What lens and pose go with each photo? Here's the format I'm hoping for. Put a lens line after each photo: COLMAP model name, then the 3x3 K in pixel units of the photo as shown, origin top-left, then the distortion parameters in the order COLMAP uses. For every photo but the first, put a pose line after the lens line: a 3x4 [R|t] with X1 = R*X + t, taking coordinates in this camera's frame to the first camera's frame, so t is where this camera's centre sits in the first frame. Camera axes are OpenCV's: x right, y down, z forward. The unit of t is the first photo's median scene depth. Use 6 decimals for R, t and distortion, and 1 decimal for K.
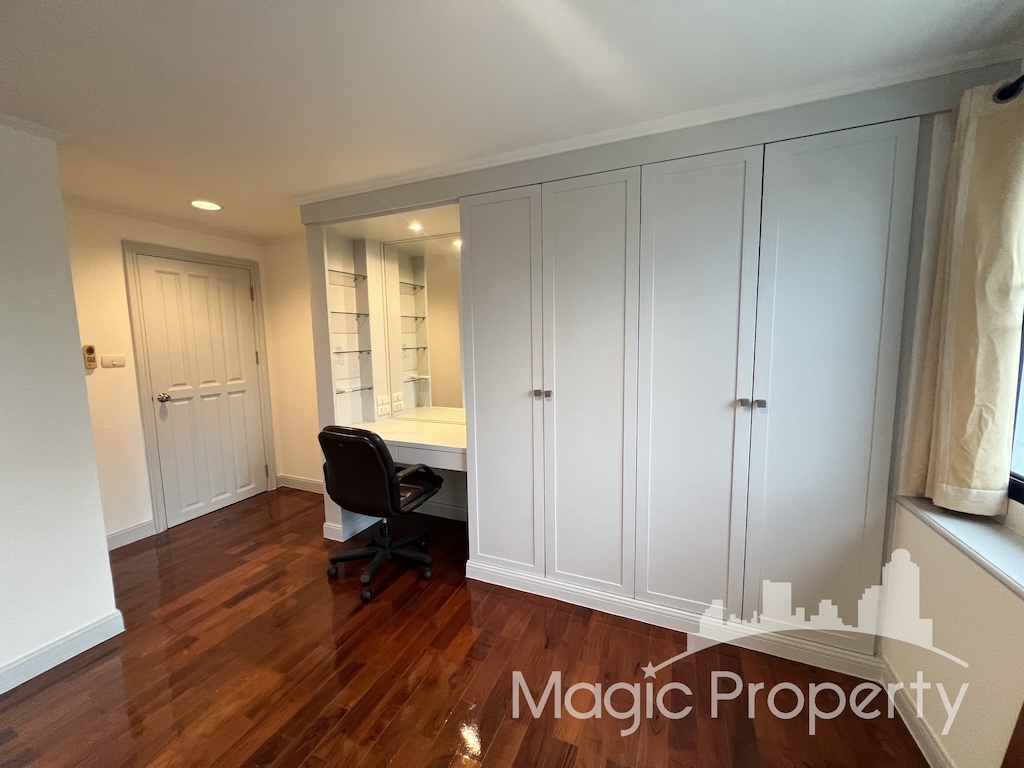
lens RADIAL K [[409.0, 0, 511.4], [0, 409.0, 381.3], [0, 0, 1]] dist [-0.001892, 0.000221]
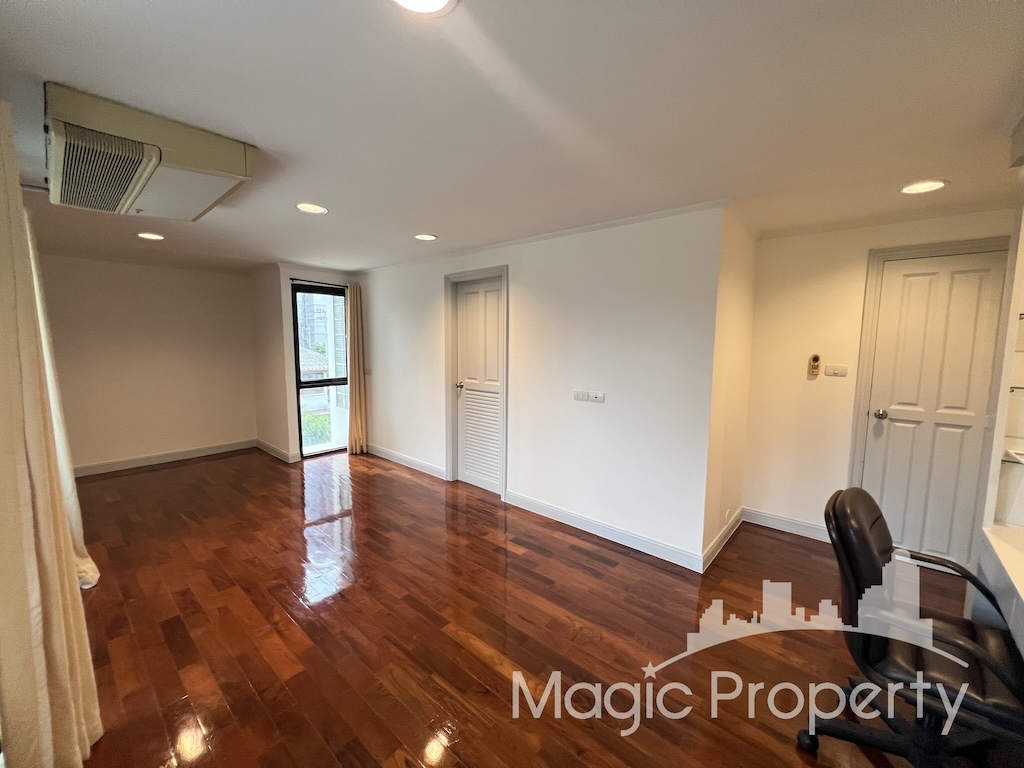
lens RADIAL K [[409.0, 0, 511.4], [0, 409.0, 381.3], [0, 0, 1]] dist [-0.001892, 0.000221]
pose [[-0.314747, 0.103375, -0.943530, 0.298215], [-0.104017, 0.984308, 0.142541, -0.084916], [0.943459, 0.143007, -0.299055, 0.525265]]
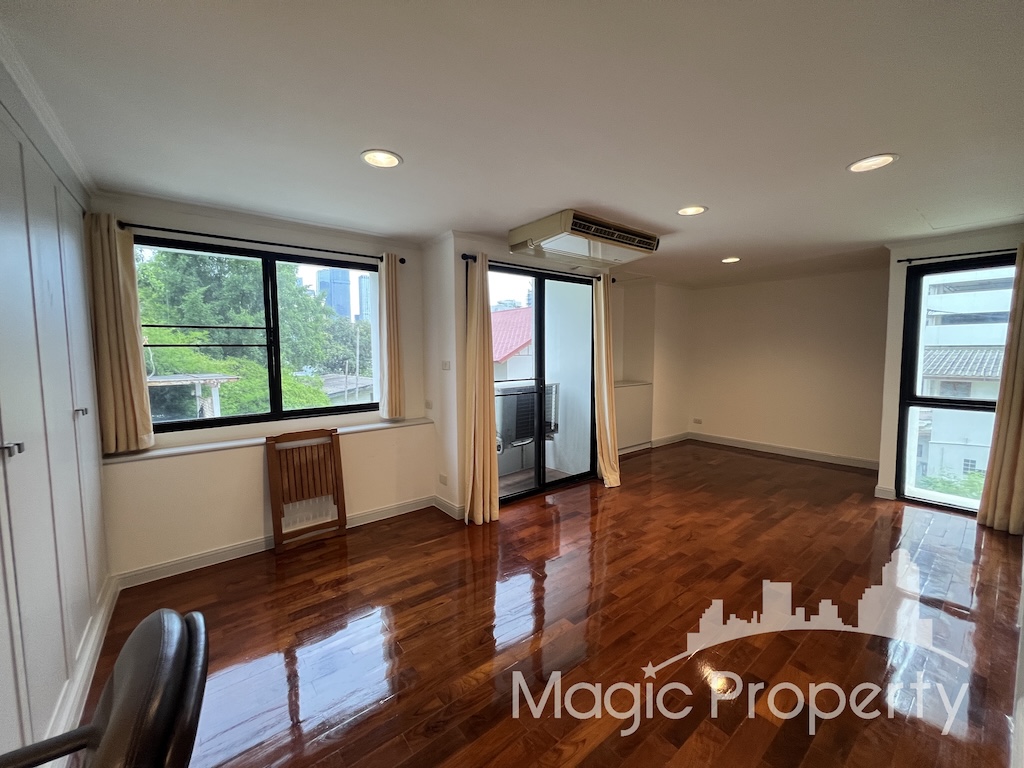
lens RADIAL K [[412.9, 0, 511.3], [0, 412.9, 381.5], [0, 0, 1]] dist [-0.000736, -0.000081]
pose [[-0.878028, -0.019393, 0.478217, -0.594756], [0.064653, 0.985214, 0.158660, -0.077676], [-0.474223, 0.170226, -0.863792, 0.878349]]
